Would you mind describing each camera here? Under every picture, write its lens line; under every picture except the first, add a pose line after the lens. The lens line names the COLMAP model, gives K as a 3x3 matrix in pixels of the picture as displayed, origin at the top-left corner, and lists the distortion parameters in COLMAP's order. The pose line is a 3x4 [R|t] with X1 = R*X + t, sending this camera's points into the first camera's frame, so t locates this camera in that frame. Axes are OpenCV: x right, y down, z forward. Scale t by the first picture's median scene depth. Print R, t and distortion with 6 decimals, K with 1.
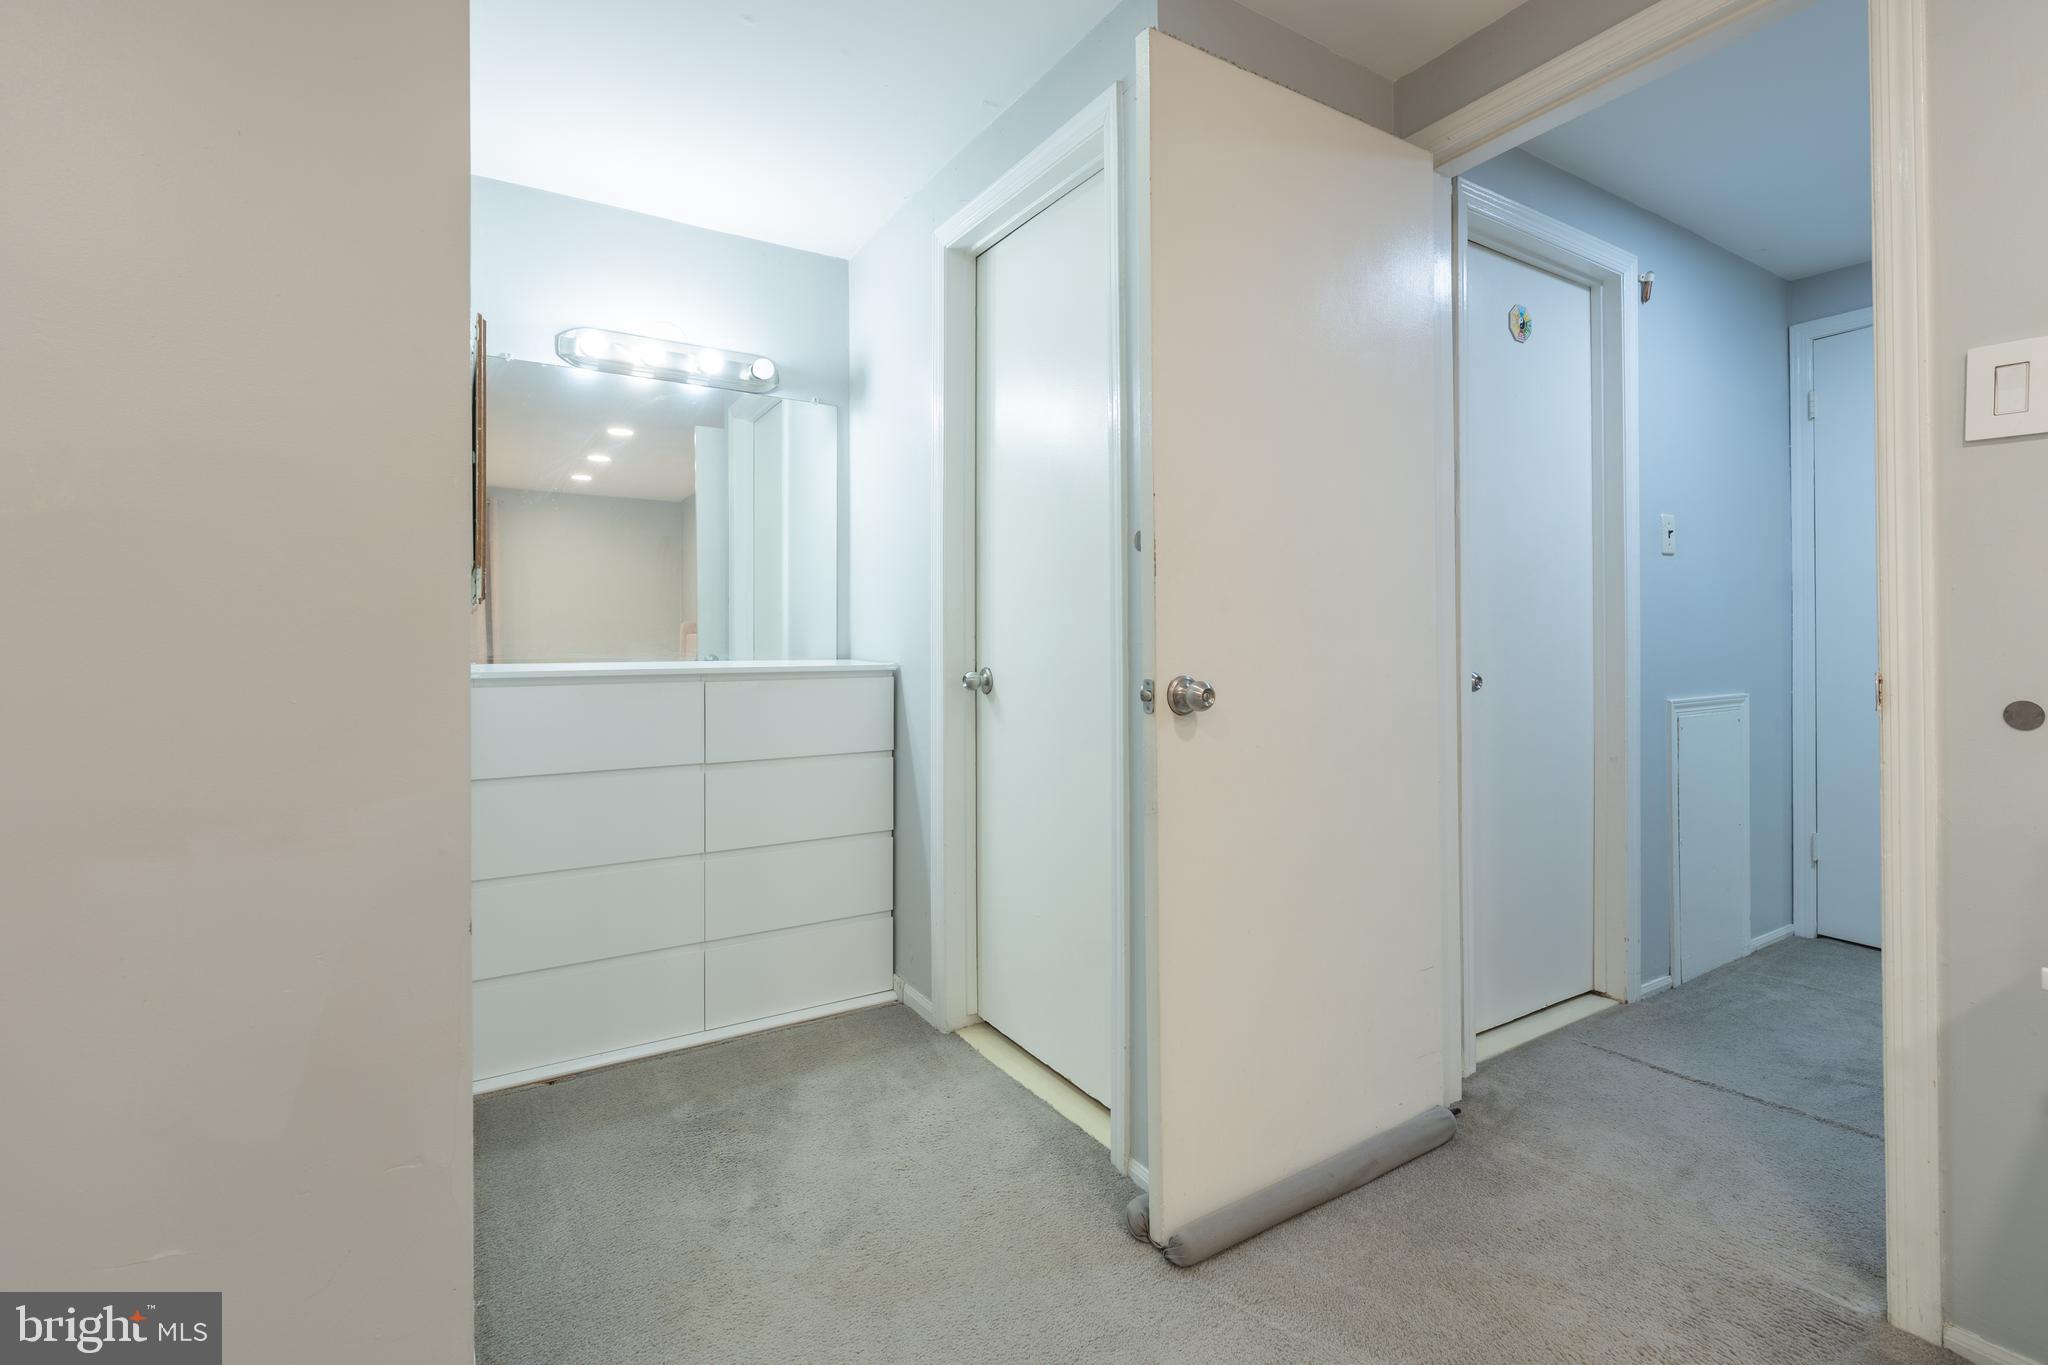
lens RADIAL K [[913.4, 0, 1025.9], [0, 913.4, 677.0], [0, 0, 1]] dist [-0.003067, 0.000440]
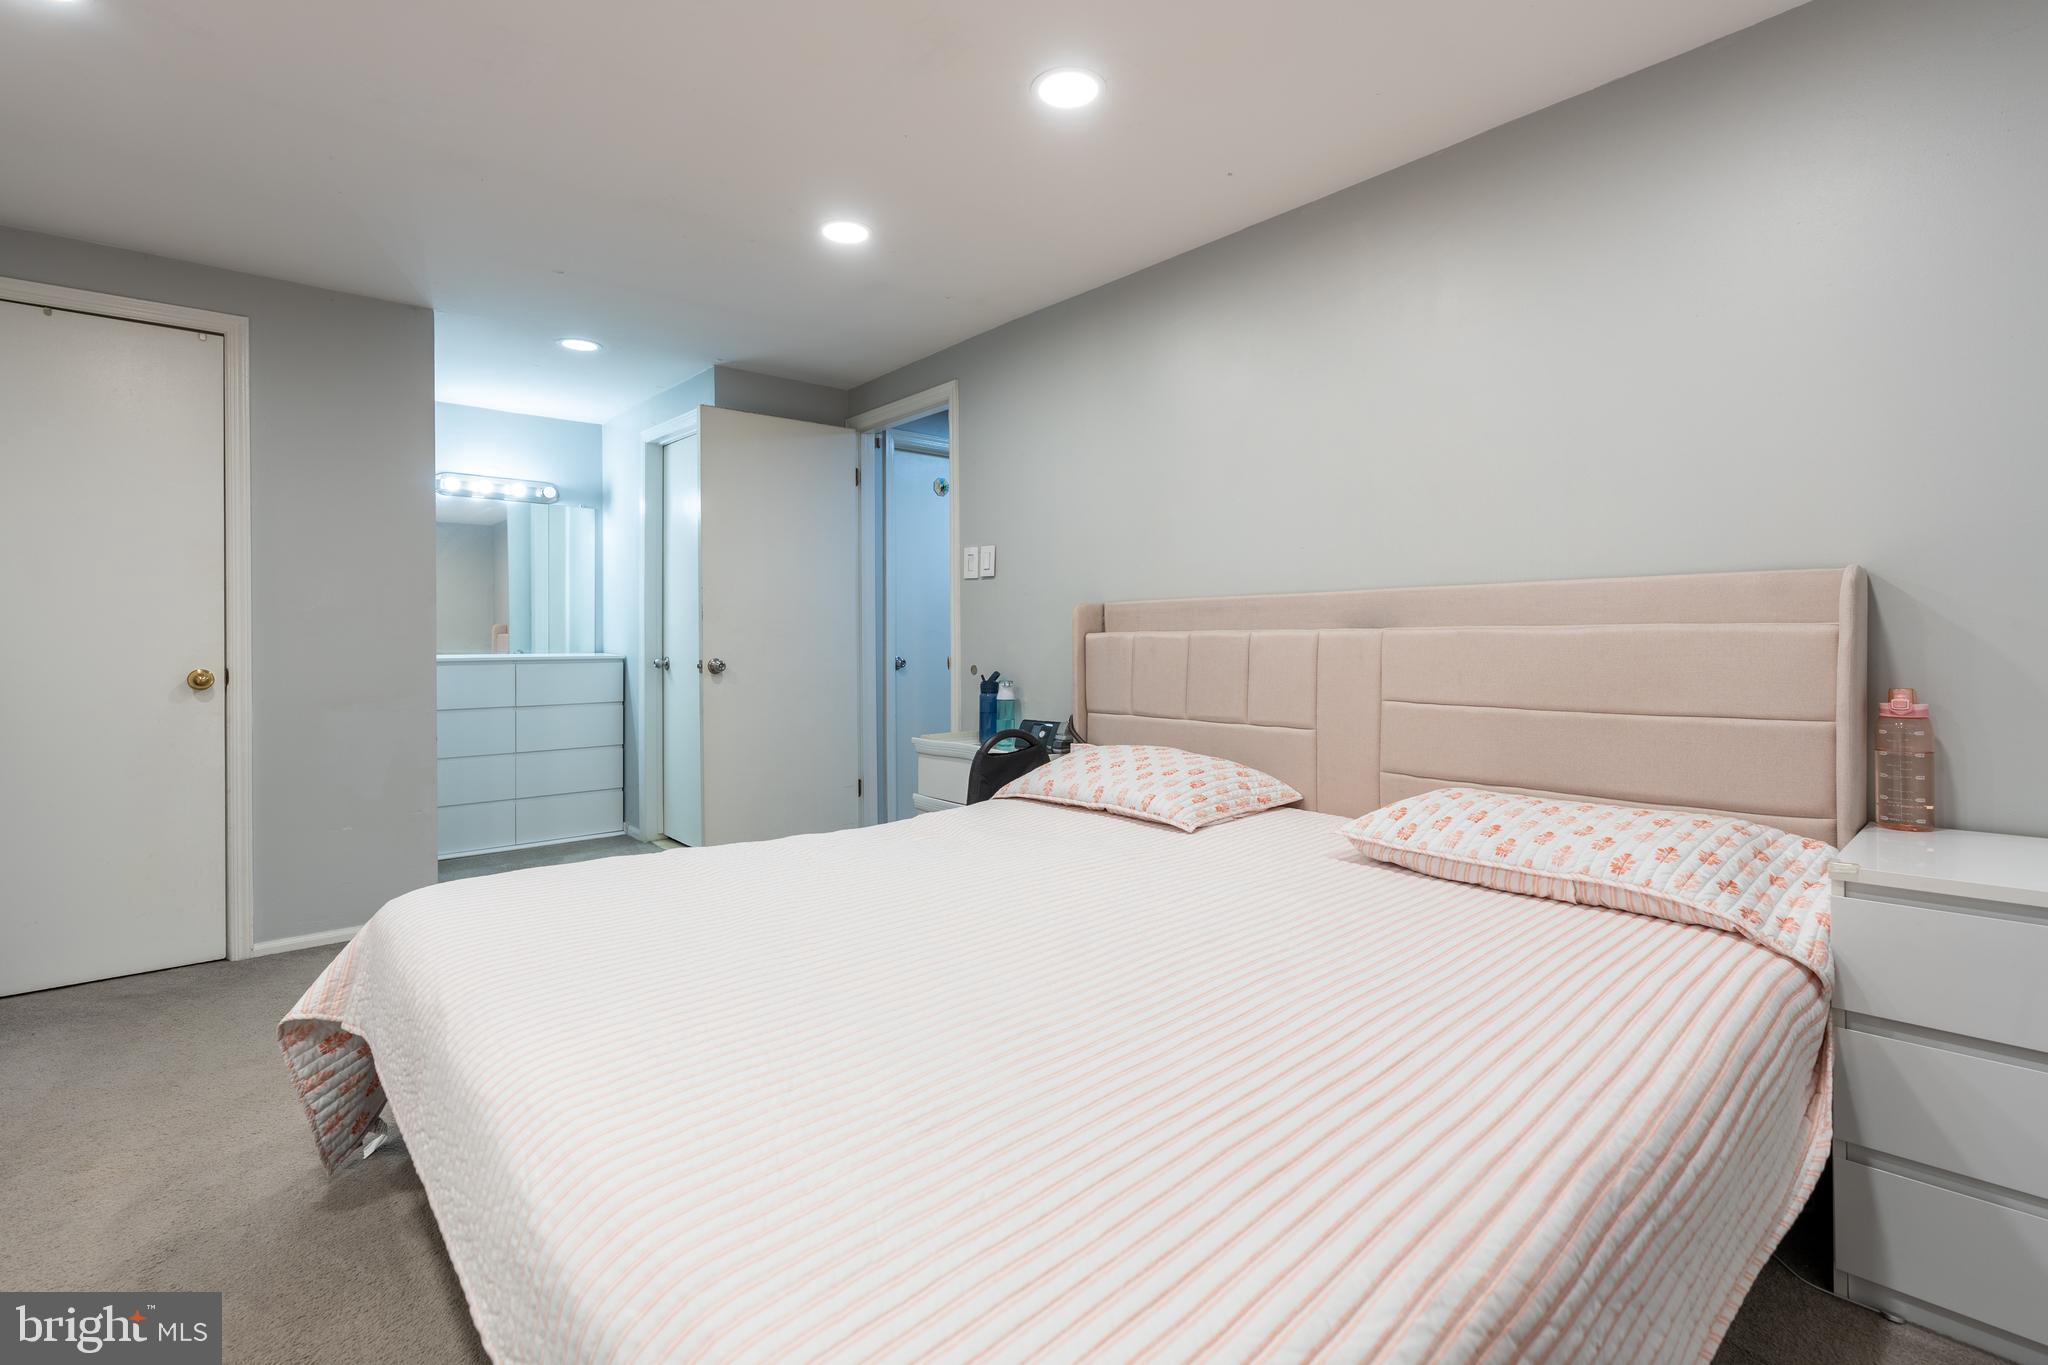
lens RADIAL K [[944.9, 0, 1000.7], [0, 944.9, 672.8], [0, 0, 1]] dist [-0.001269, -0.000023]
pose [[0.990362, -0.002506, 0.138483, 0.347626], [0.002447, 0.999997, 0.000599, 0.022390], [-0.138484, -0.000254, 0.990365, -1.005778]]
